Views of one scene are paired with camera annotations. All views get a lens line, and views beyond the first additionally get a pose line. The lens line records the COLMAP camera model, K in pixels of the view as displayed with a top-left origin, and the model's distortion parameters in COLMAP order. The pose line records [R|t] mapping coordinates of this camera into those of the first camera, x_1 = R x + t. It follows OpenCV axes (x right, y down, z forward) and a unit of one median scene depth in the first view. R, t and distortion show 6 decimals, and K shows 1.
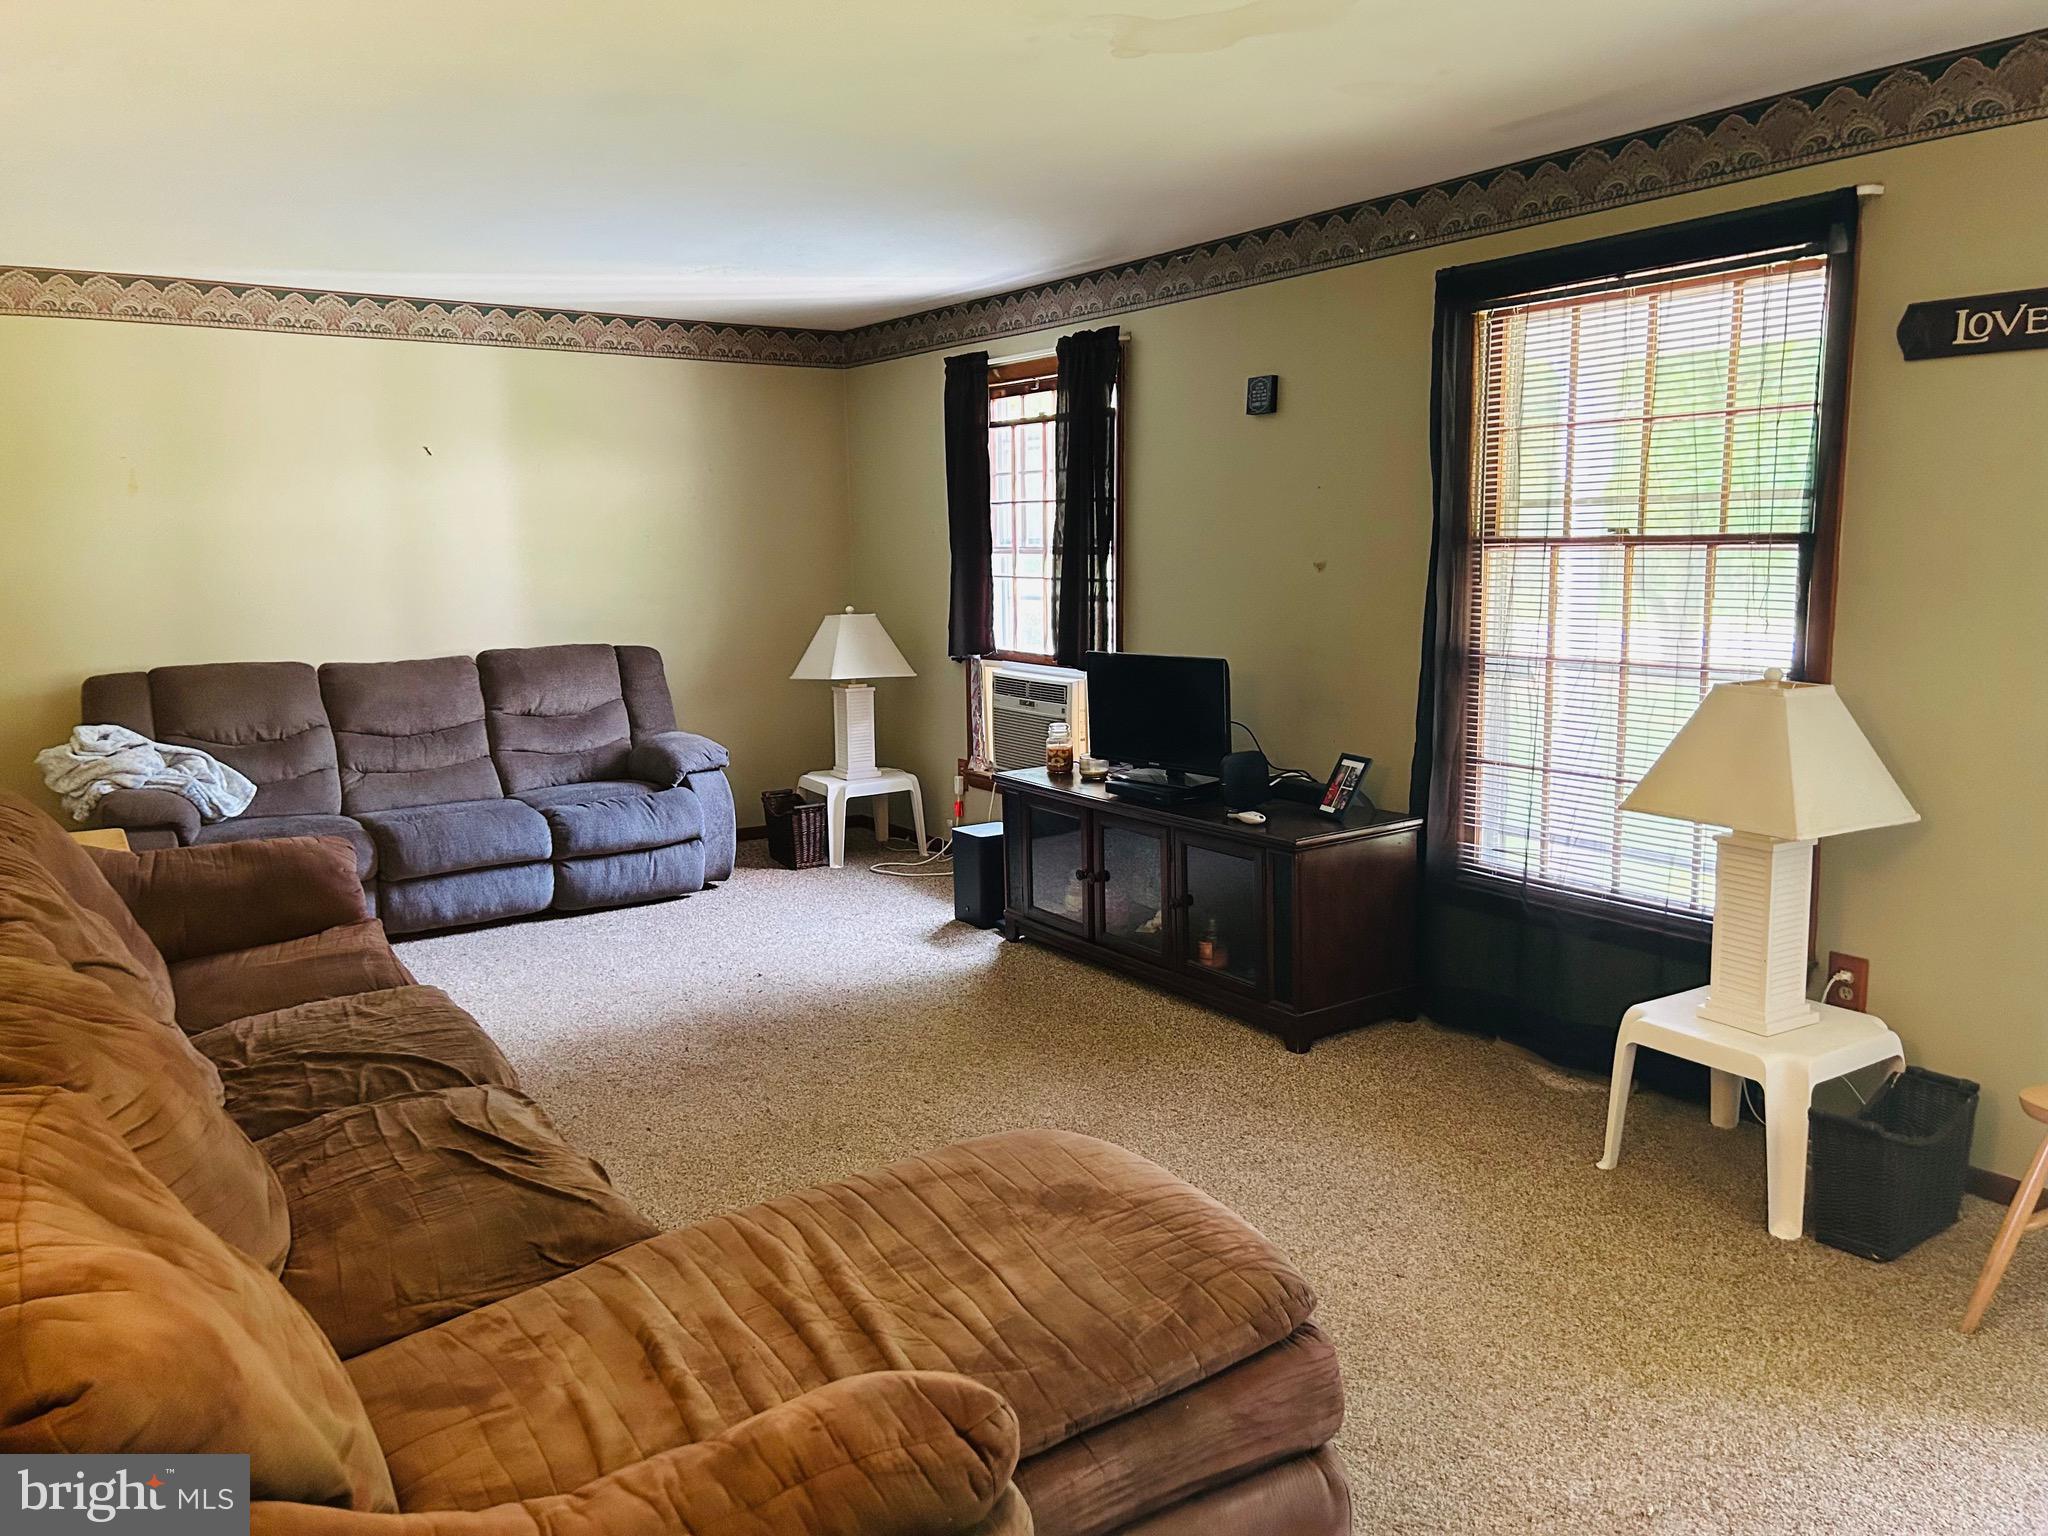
lens RADIAL K [[1565.1, 0, 1024.0], [0, 1565.1, 768.0], [0, 0, 1]] dist [0.063165, -0.121787]
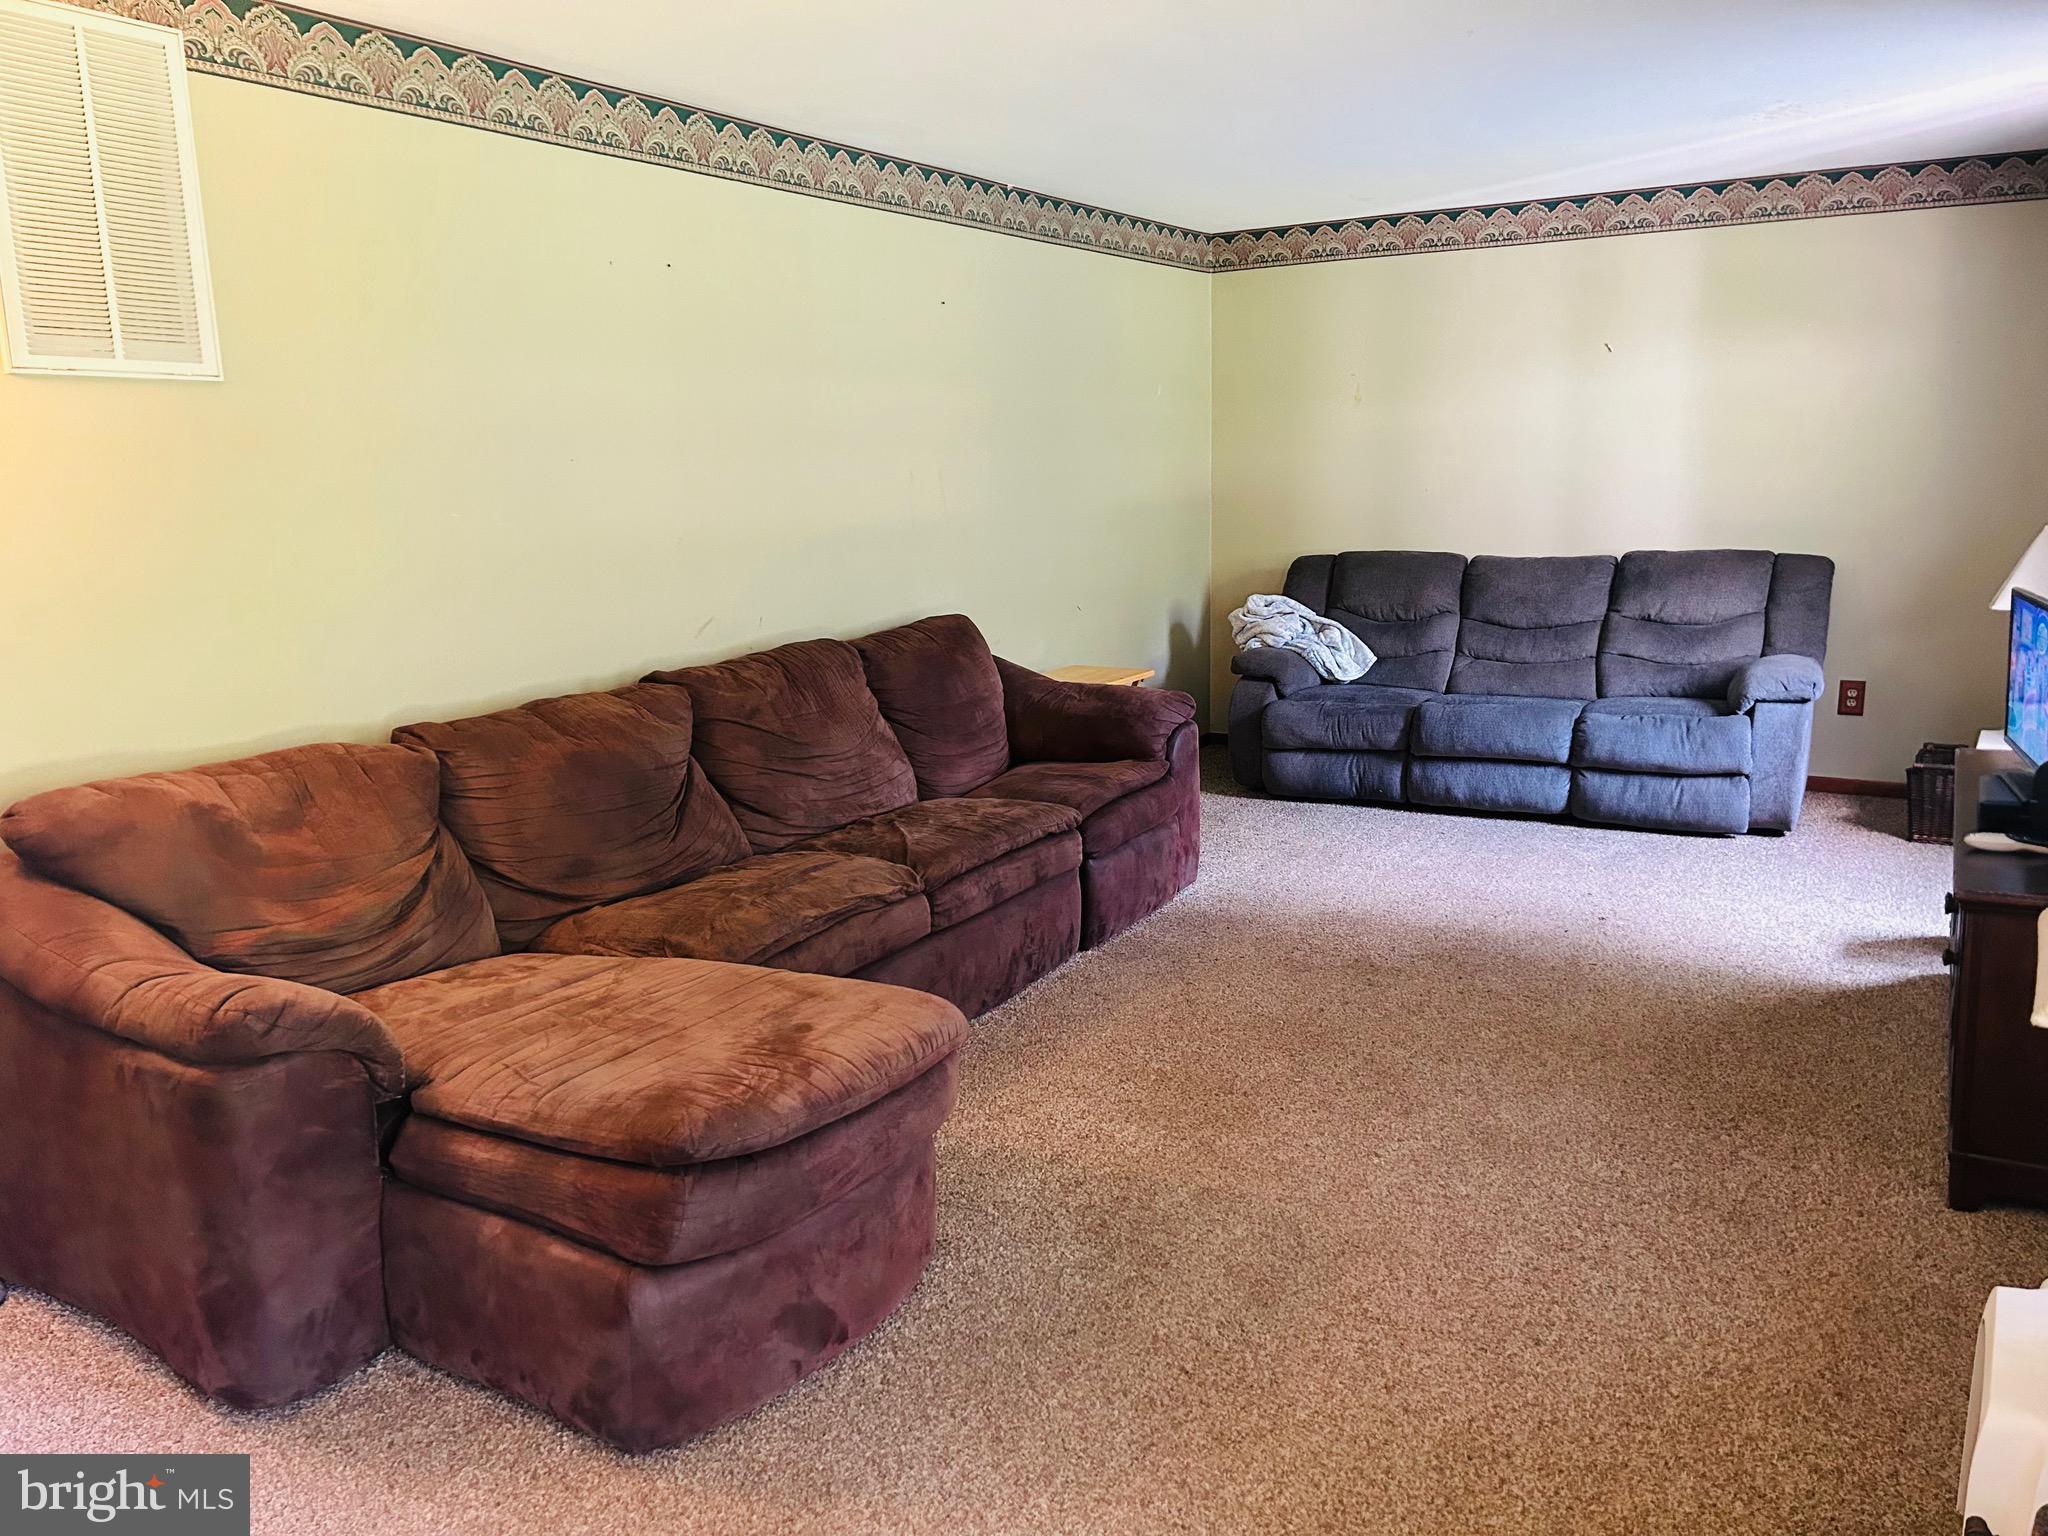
lens RADIAL K [[1556.1, 0, 1024.0], [0, 1556.1, 768.0], [0, 0, 1]] dist [0.088522, -0.121981]
pose [[0.403050, 0.172865, -0.898704, 0.443669], [-0.111601, 0.983954, 0.139212, -0.038725], [0.908348, 0.044187, 0.415874, 0.274180]]
